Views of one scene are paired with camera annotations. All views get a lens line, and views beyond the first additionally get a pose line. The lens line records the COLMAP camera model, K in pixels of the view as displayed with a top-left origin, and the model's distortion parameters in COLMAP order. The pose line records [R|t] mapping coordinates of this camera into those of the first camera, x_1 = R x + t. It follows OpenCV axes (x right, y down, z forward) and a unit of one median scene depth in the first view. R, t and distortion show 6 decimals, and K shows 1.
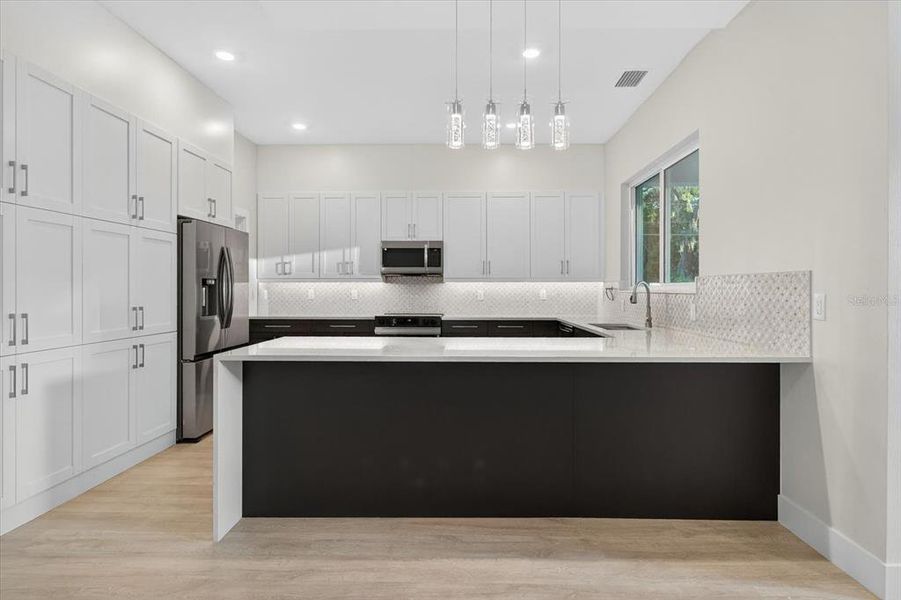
lens RADIAL K [[462.6, 0, 464.6], [0, 462.6, 291.2], [0, 0, 1]] dist [0.000945, 0.000171]
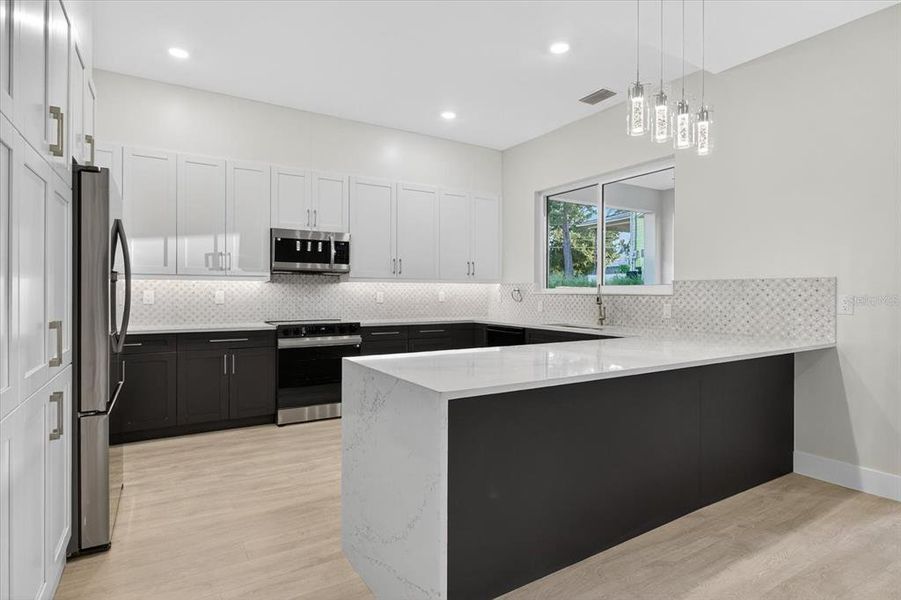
lens RADIAL K [[464.3, 0, 454.7], [0, 464.3, 295.1], [0, 0, 1]] dist [-0.002544, -0.000963]
pose [[0.845389, -0.001390, 0.534149, -0.455479], [-0.000789, 0.999992, 0.003851, 0.001263], [-0.534151, -0.003677, 0.845381, 0.237323]]
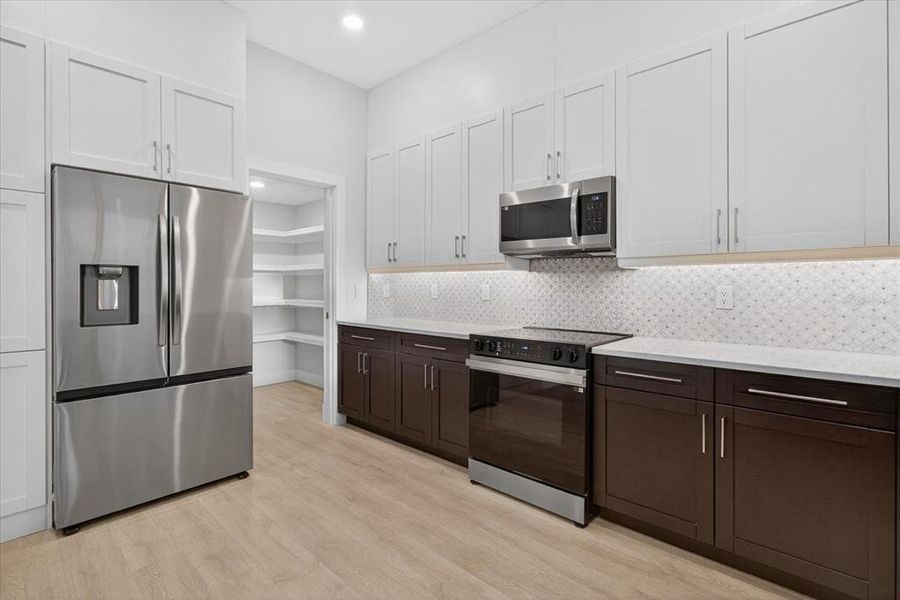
lens RADIAL K [[428.5, 0, 453.3], [0, 428.5, 283.3], [0, 0, 1]] dist [-0.000959, 0.000165]
pose [[0.759099, -0.002110, -0.650972, 0.141774], [-0.001999, 0.999982, -0.005573, -0.001216], [0.650973, 0.005531, 0.759081, 0.778585]]
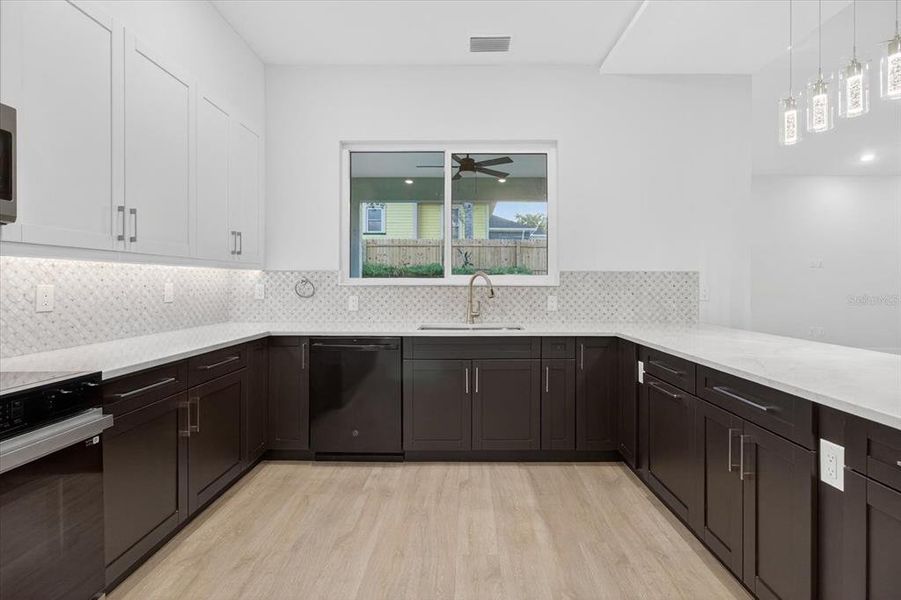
lens RADIAL K [[429.0, 0, 453.8], [0, 429.0, 283.3], [0, 0, 1]] dist [-0.000959, 0.000165]
pose [[-0.006922, -0.001531, 0.999975, -0.416627], [0.001948, 0.999997, 0.001544, -0.002896], [-0.999974, 0.001959, -0.006919, 0.979299]]
